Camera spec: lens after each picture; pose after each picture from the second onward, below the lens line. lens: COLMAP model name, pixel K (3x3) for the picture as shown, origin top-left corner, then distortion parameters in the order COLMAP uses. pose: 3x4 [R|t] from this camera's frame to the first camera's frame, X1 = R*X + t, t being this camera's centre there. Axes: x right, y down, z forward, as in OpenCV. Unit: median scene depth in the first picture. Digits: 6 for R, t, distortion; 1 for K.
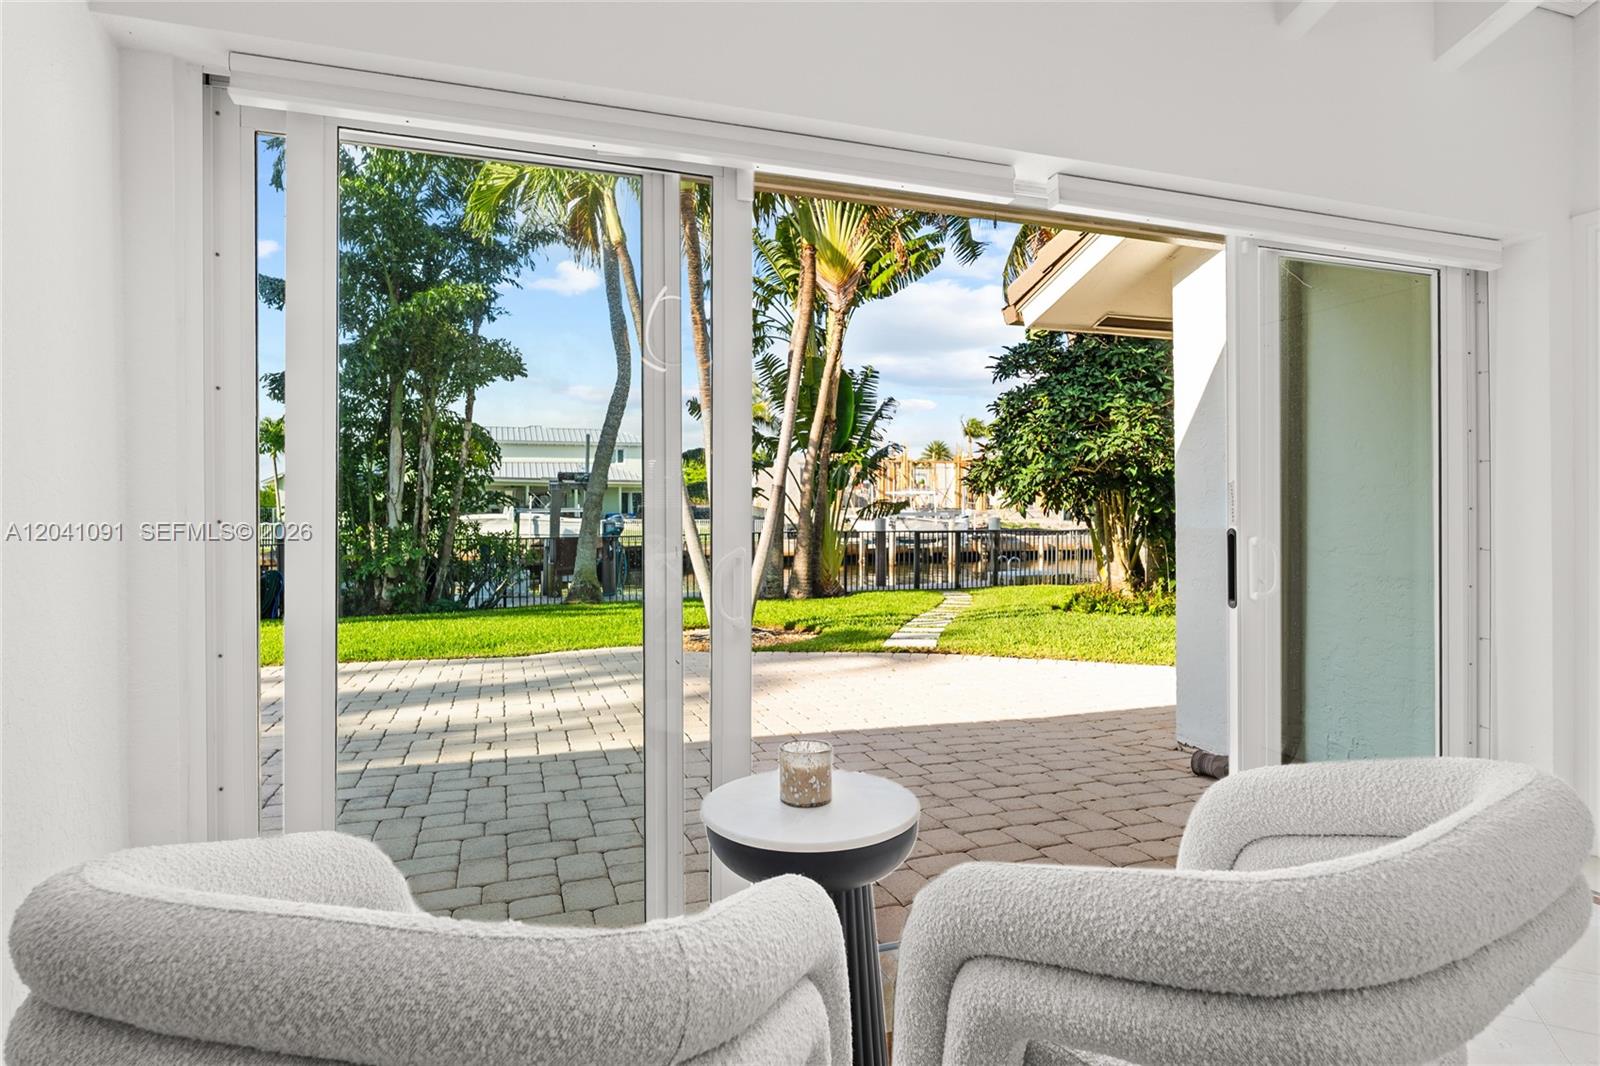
lens RADIAL K [[817.8, 0, 800.0], [0, 817.8, 533.0], [0, 0, 1]] dist [0.032161, 0.000050]
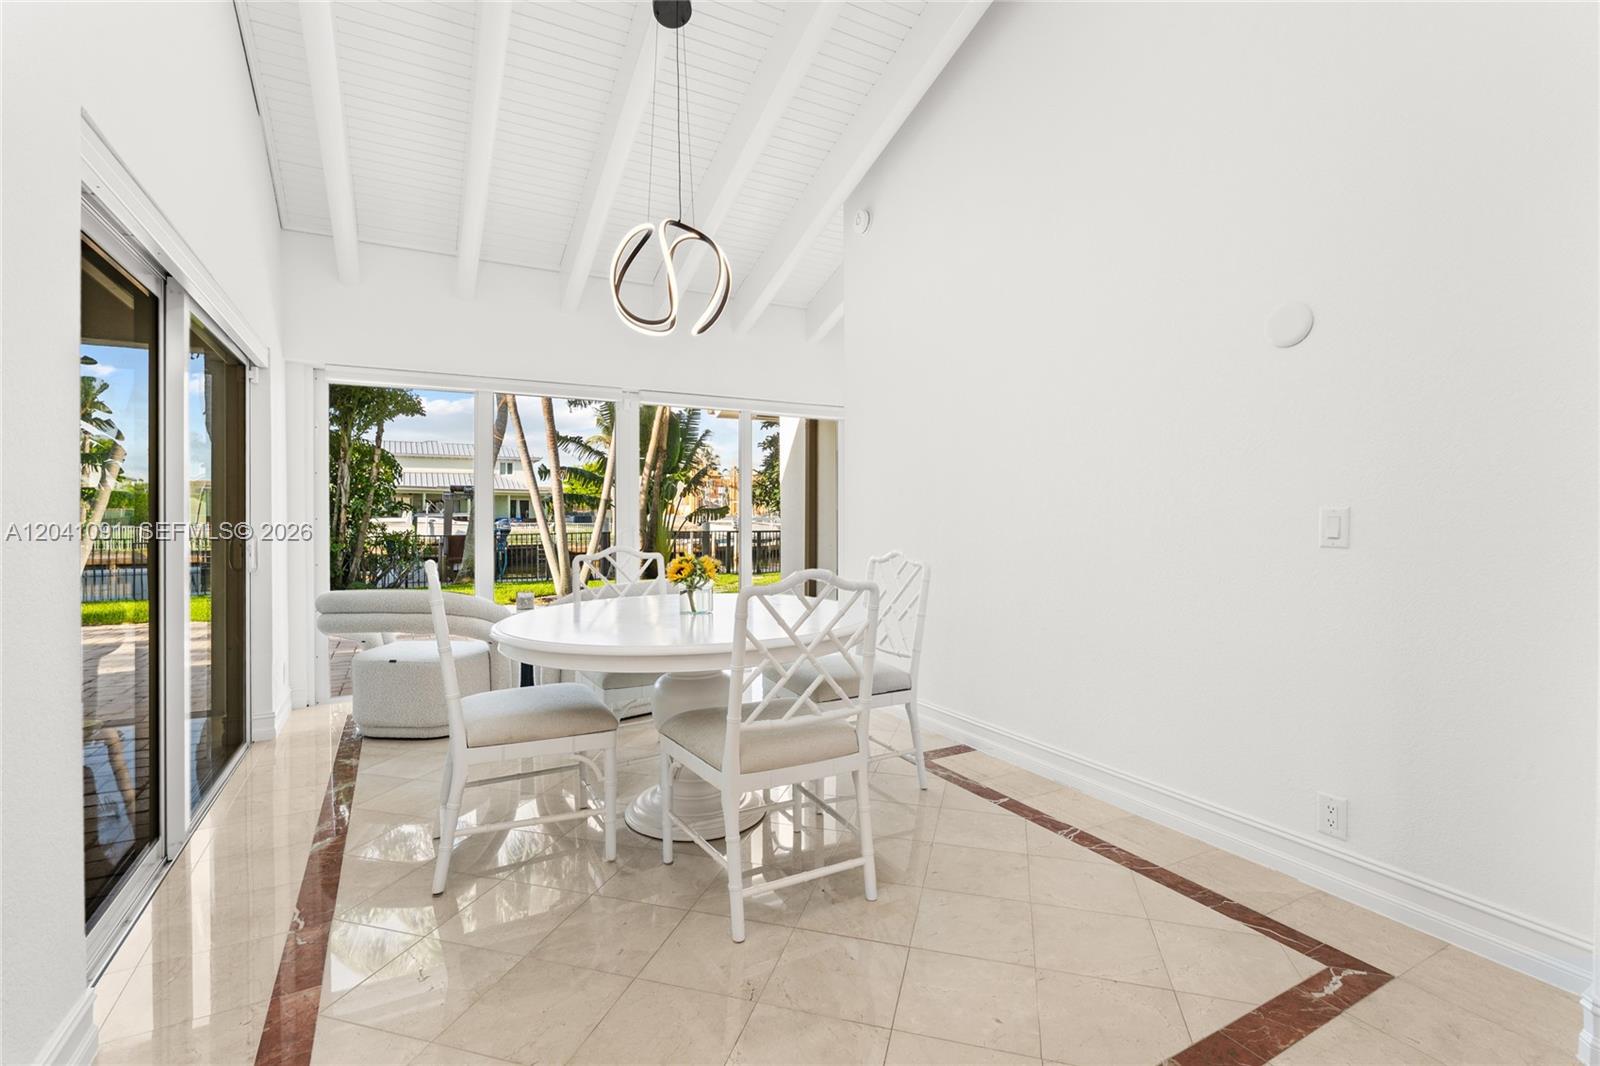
lens RADIAL K [[731.5, 0, 800.0], [0, 731.5, 533.0], [0, 0, 1]] dist [-0.002230, -0.000361]
pose [[0.988019, -0.001371, 0.154323, 0.079086], [0.002050, 0.999989, -0.004242, 0.007794], [-0.154316, 0.004508, 0.988011, -0.243702]]
